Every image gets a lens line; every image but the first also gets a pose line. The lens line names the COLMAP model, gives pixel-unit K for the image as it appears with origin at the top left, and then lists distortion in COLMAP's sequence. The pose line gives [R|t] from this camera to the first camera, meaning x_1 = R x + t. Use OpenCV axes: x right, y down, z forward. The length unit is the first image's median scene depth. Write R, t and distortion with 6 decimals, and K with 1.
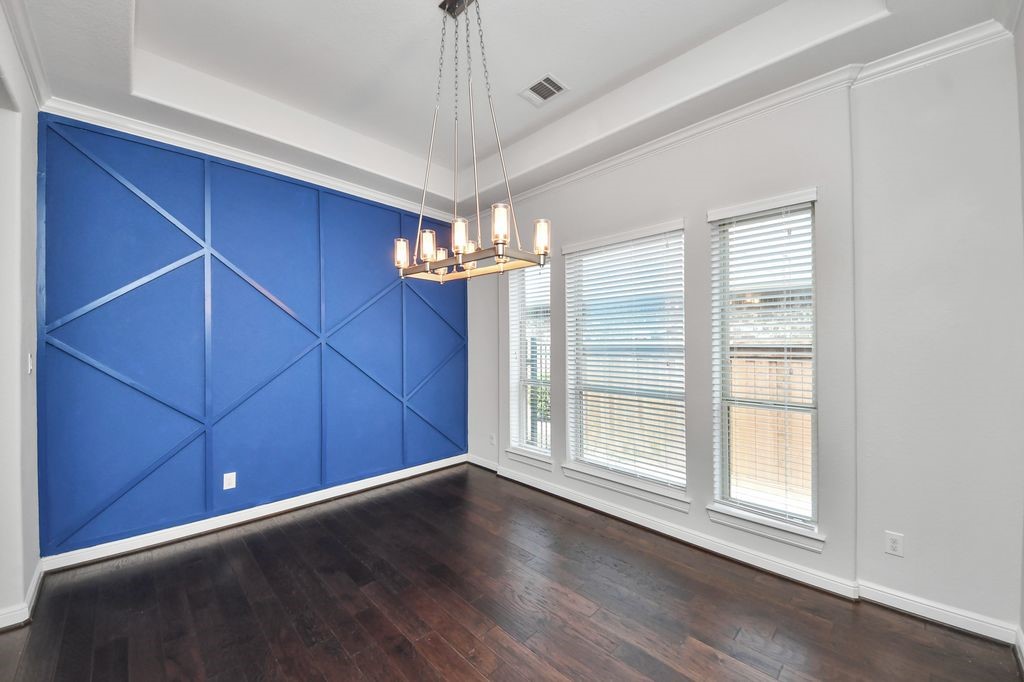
lens RADIAL K [[379.9, 0, 515.5], [0, 379.9, 344.3], [0, 0, 1]] dist [0.000261, -0.000113]
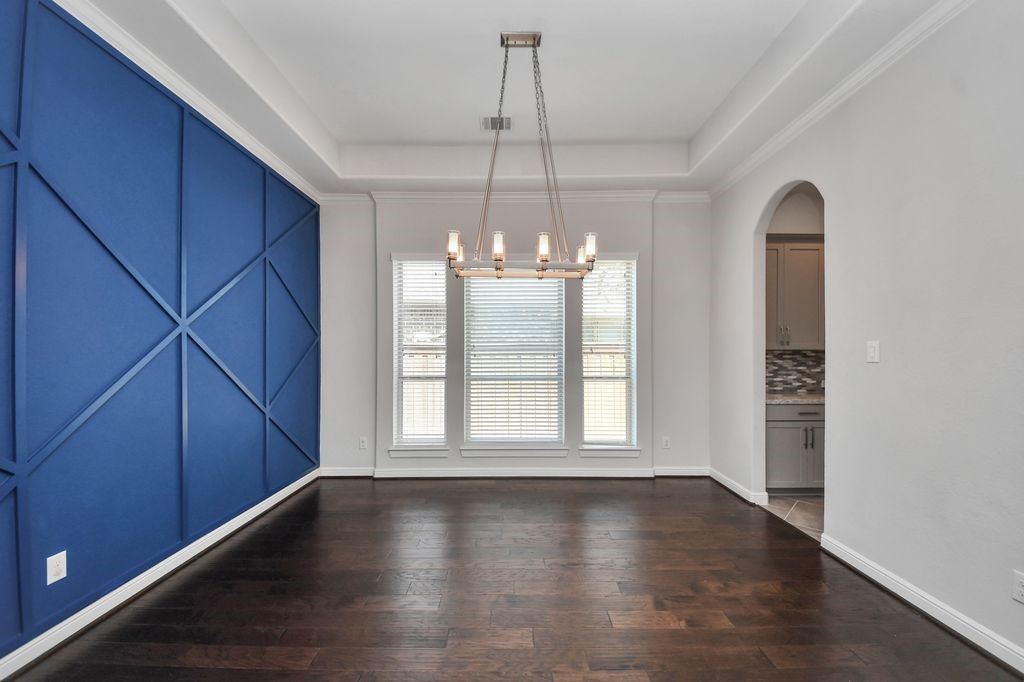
lens RADIAL K [[379.9, 0, 515.5], [0, 379.9, 344.3], [0, 0, 1]] dist [0.000261, -0.000113]
pose [[0.713760, 0.007027, 0.700355, -0.557132], [0.006039, 0.999851, -0.016187, 0.032313], [-0.700364, 0.015783, 0.713611, 0.090243]]
